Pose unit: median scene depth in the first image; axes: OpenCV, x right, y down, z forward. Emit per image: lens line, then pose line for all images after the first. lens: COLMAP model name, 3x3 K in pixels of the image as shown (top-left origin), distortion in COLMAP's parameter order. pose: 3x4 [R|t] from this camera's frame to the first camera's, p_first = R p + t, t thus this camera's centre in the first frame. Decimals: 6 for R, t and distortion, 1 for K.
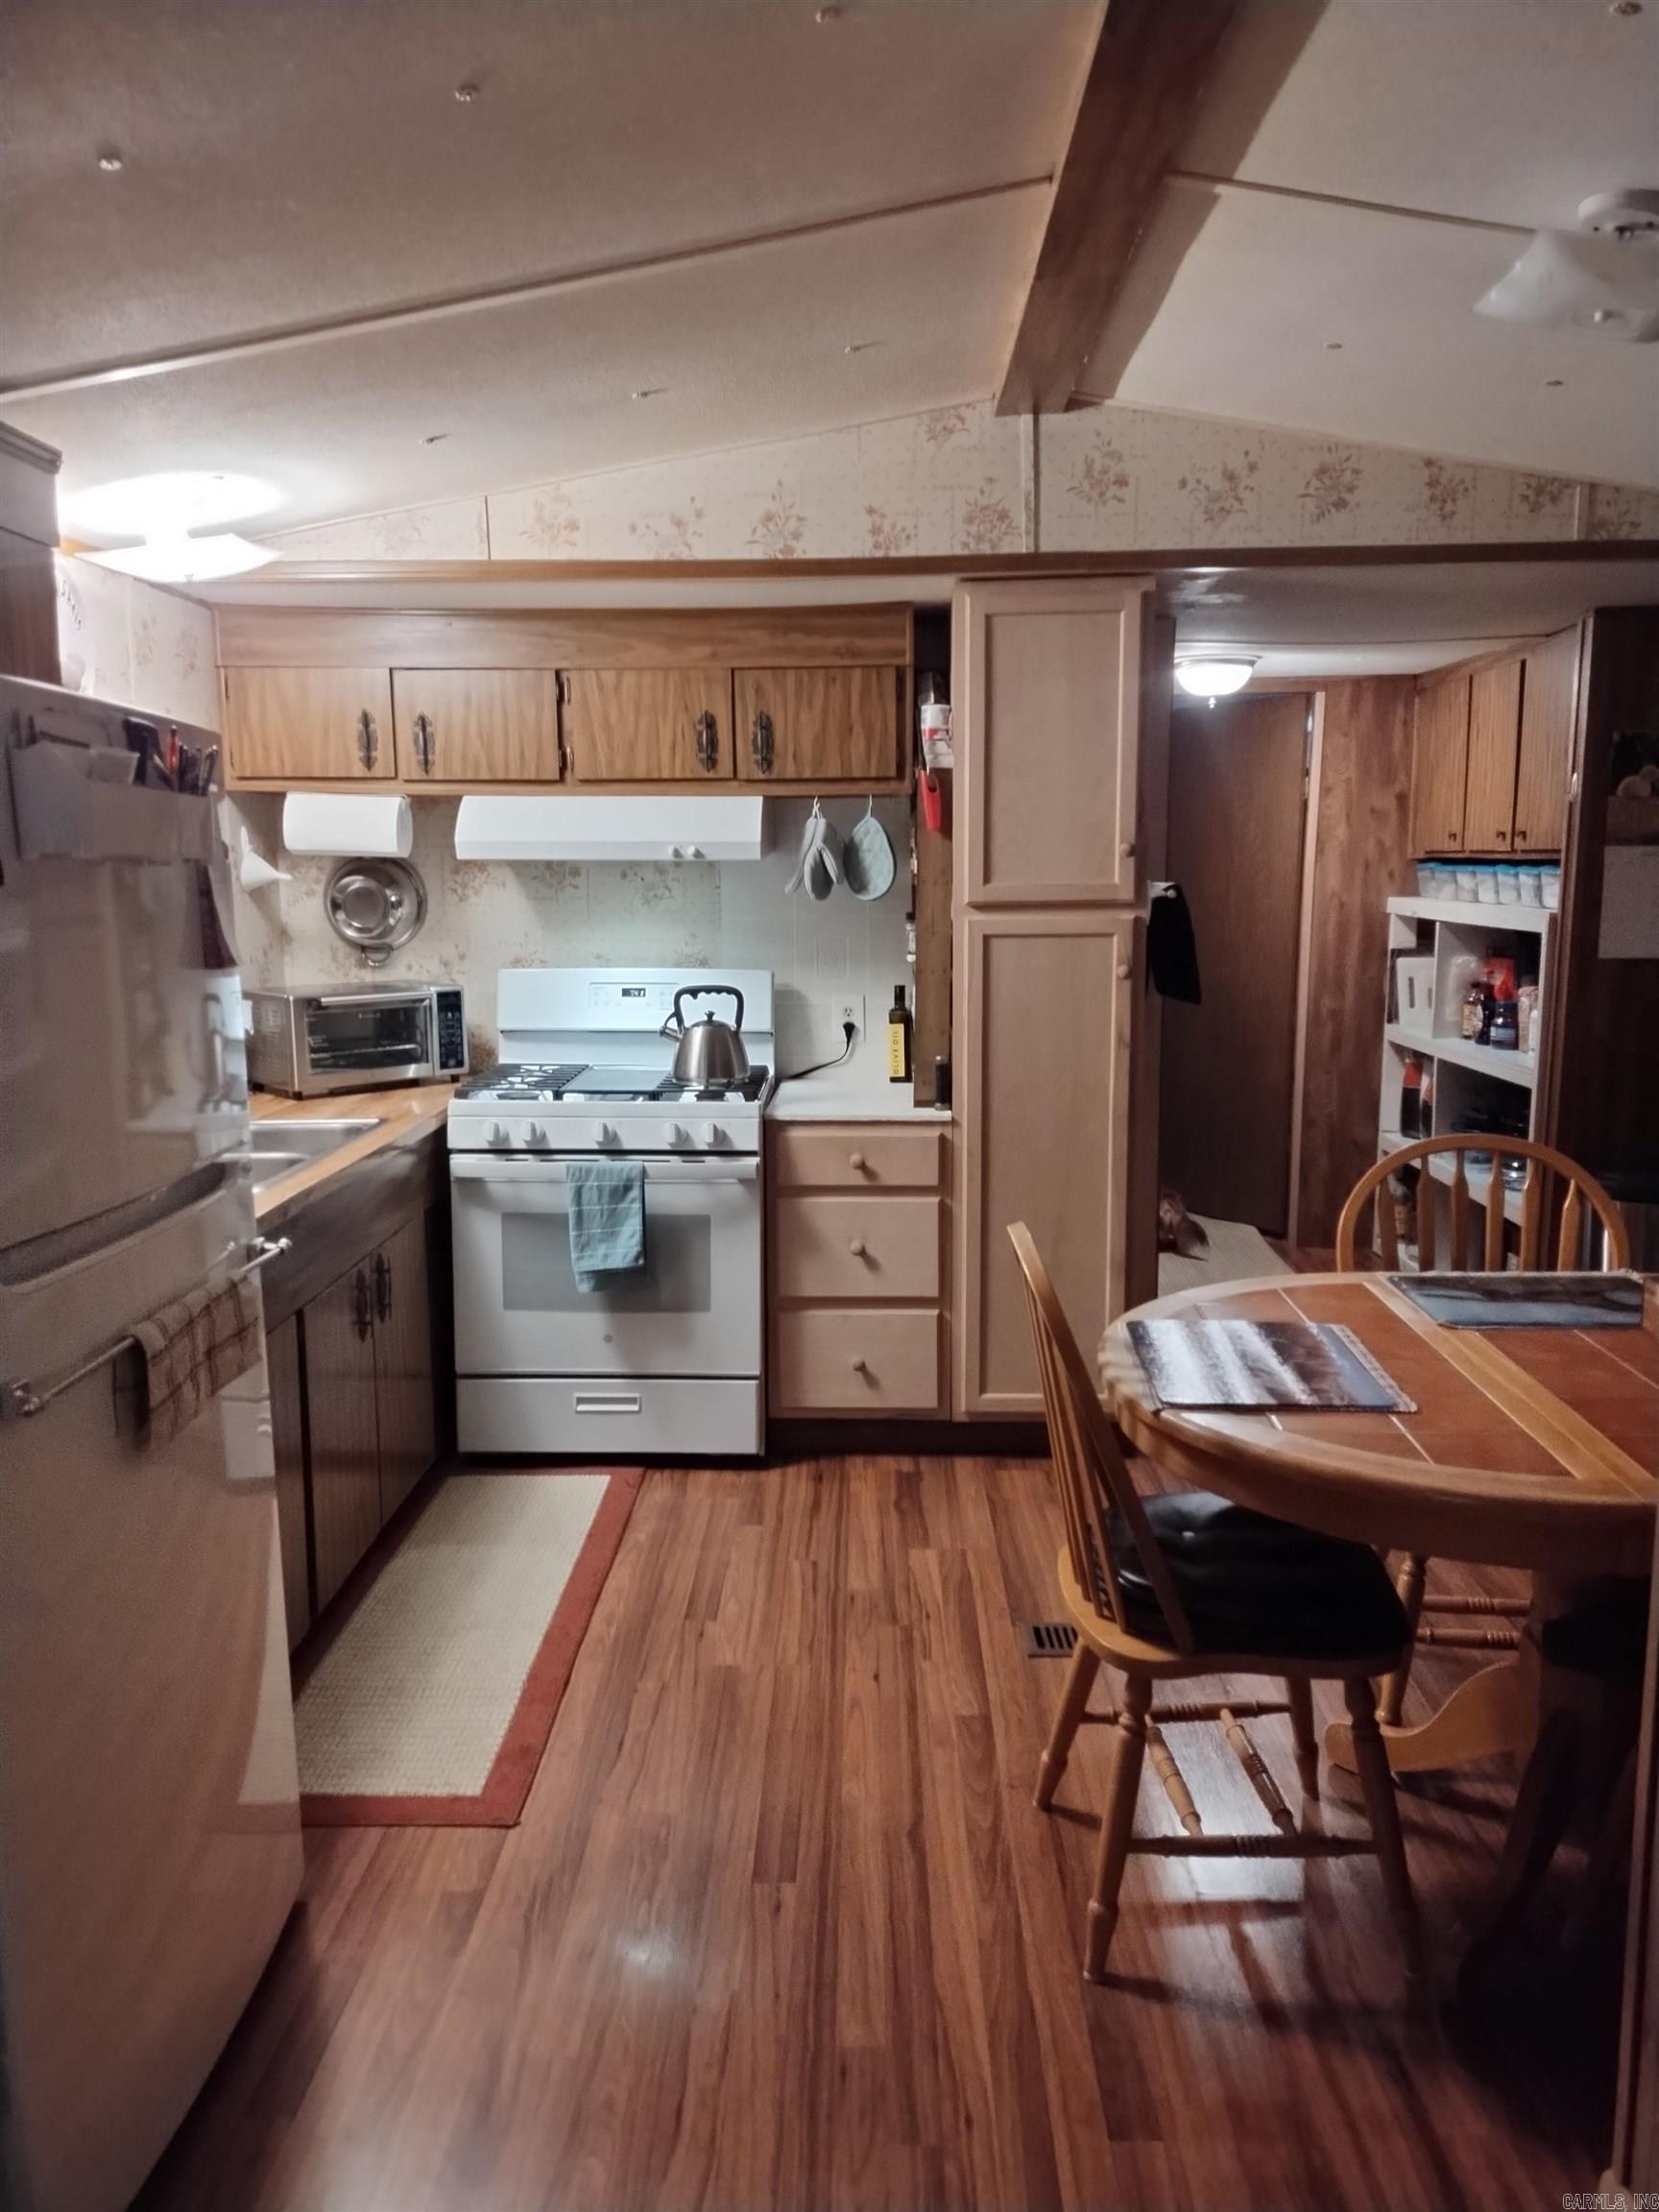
lens RADIAL K [[1622.6, 0, 829.5], [0, 1622.6, 1106.0], [0, 0, 1]] dist [0.027504, -0.075916]
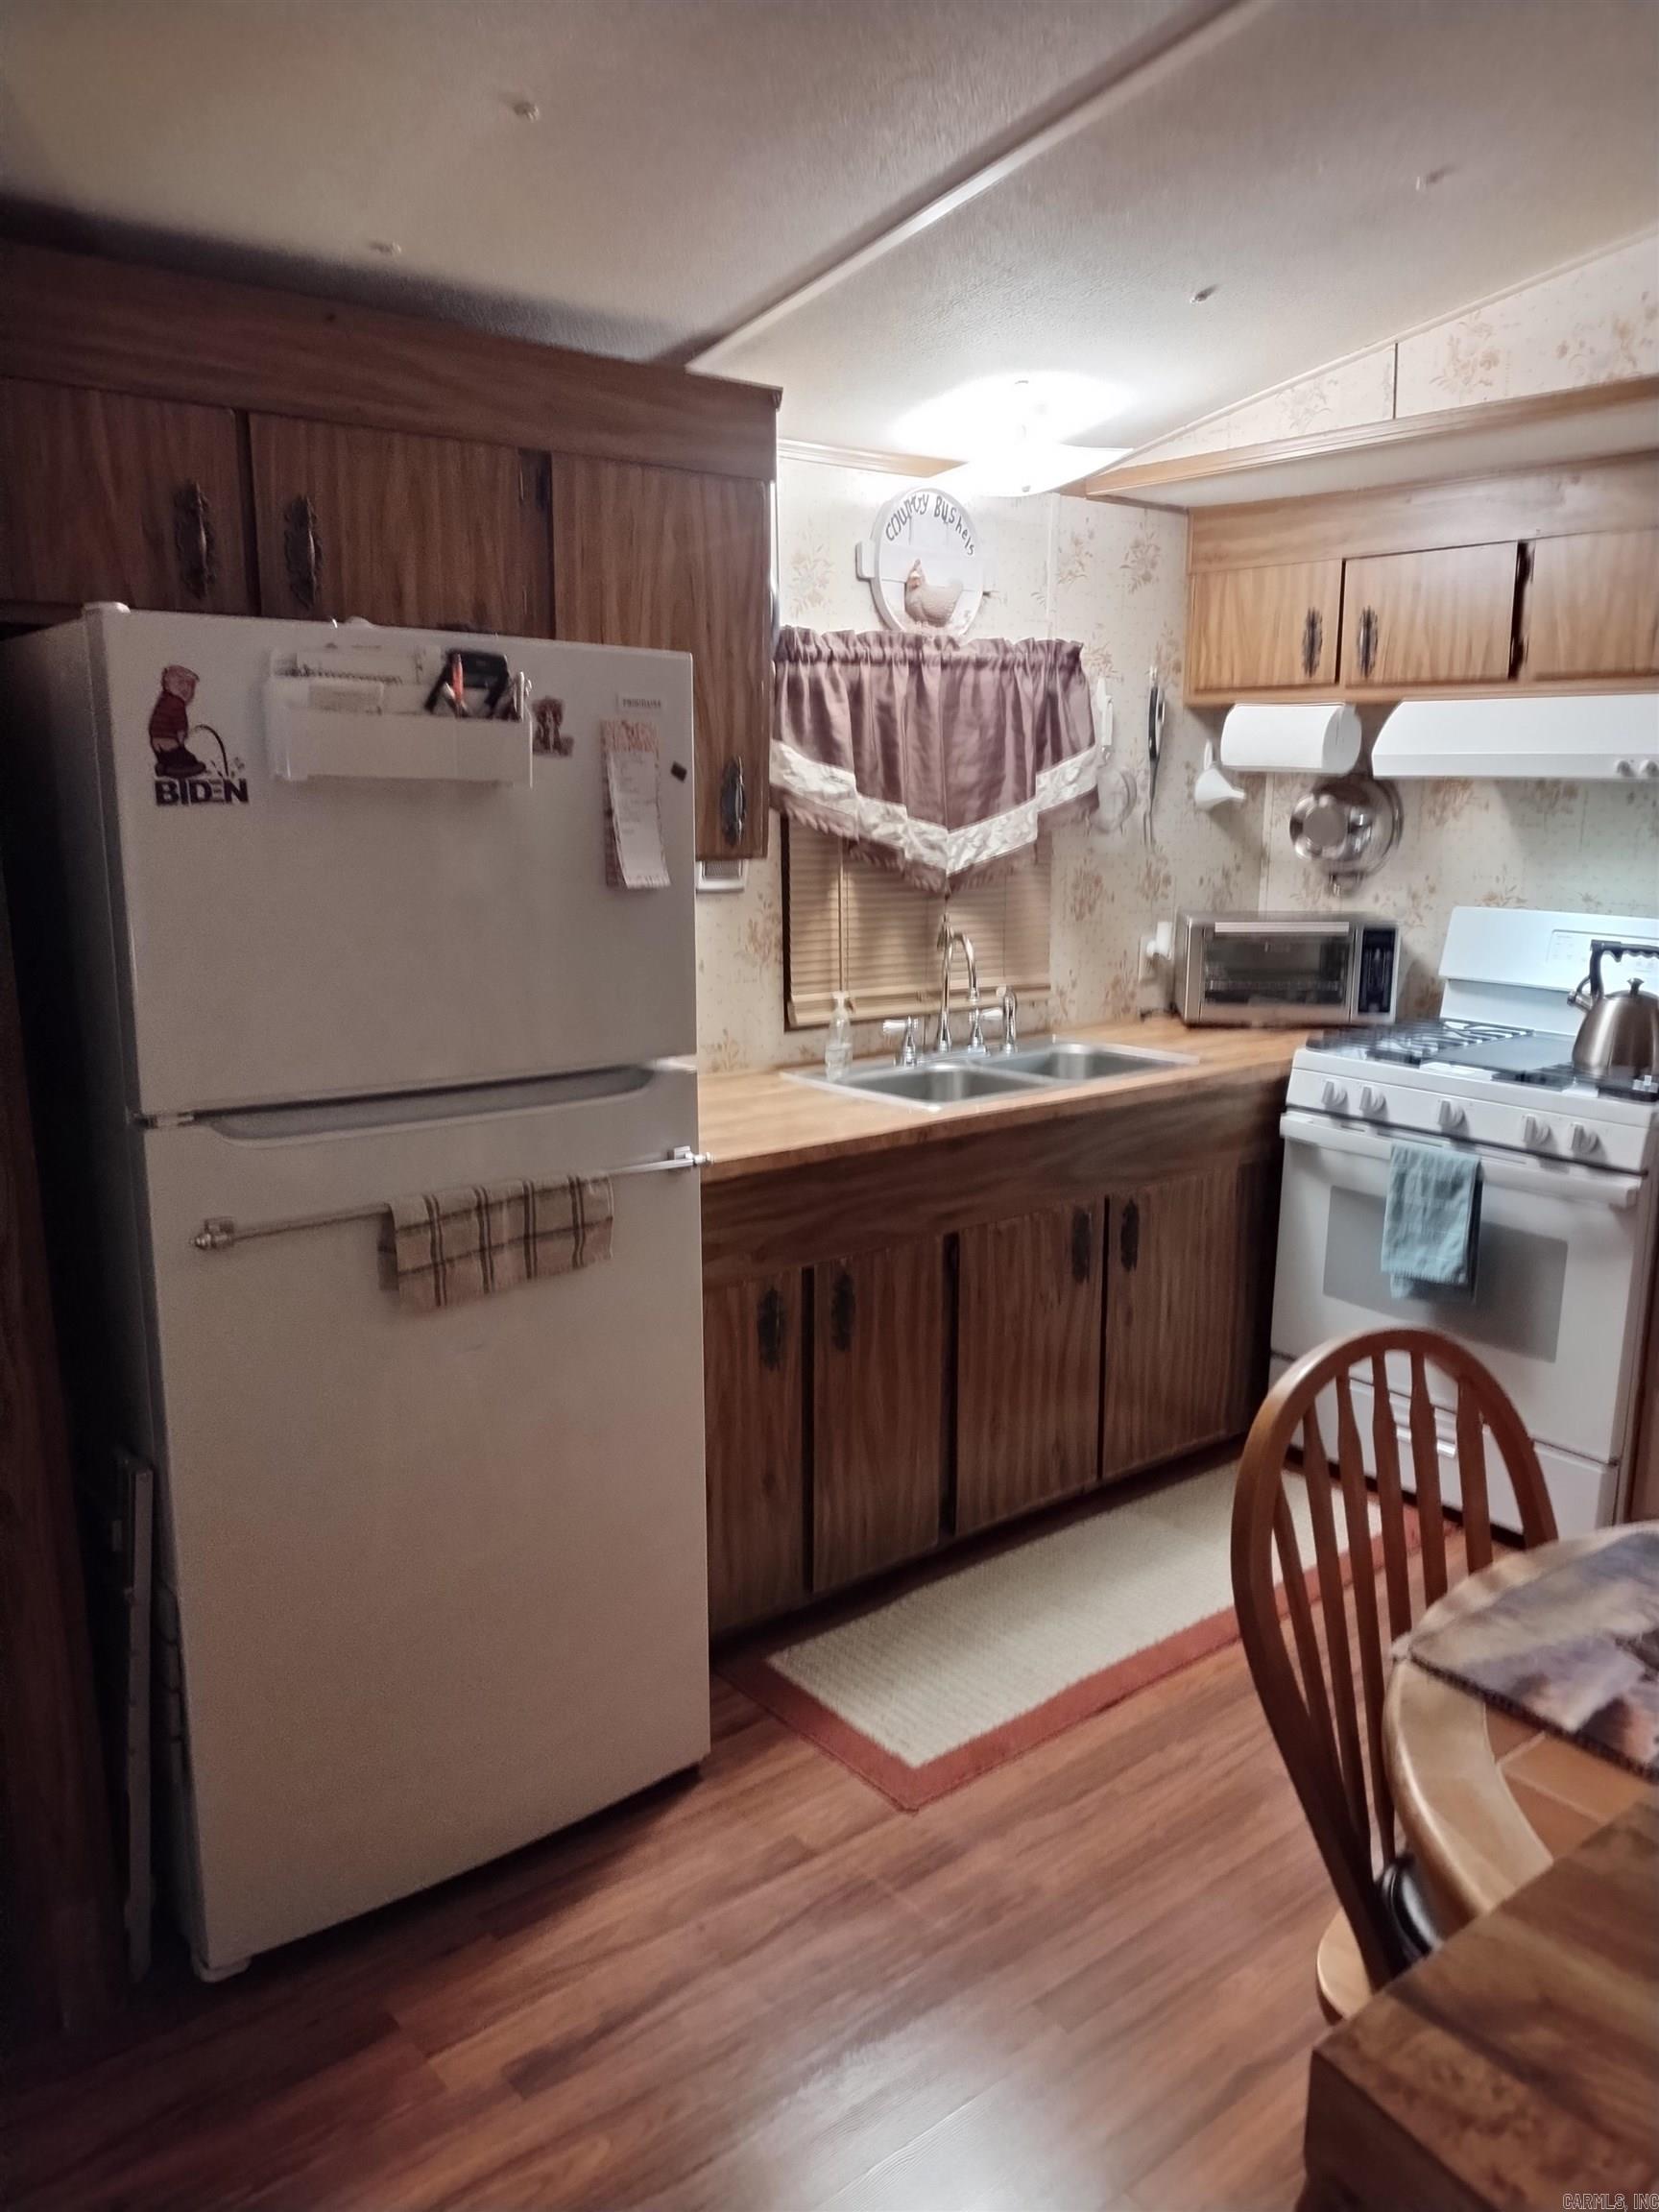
lens RADIAL K [[1622.6, 0, 829.5], [0, 1622.6, 1106.0], [0, 0, 1]] dist [0.027504, -0.075916]
pose [[0.635007, 0.157247, -0.756333, 0.279428], [-0.116298, 0.987365, 0.107637, -0.038849], [0.763702, 0.019610, 0.645271, 0.226734]]
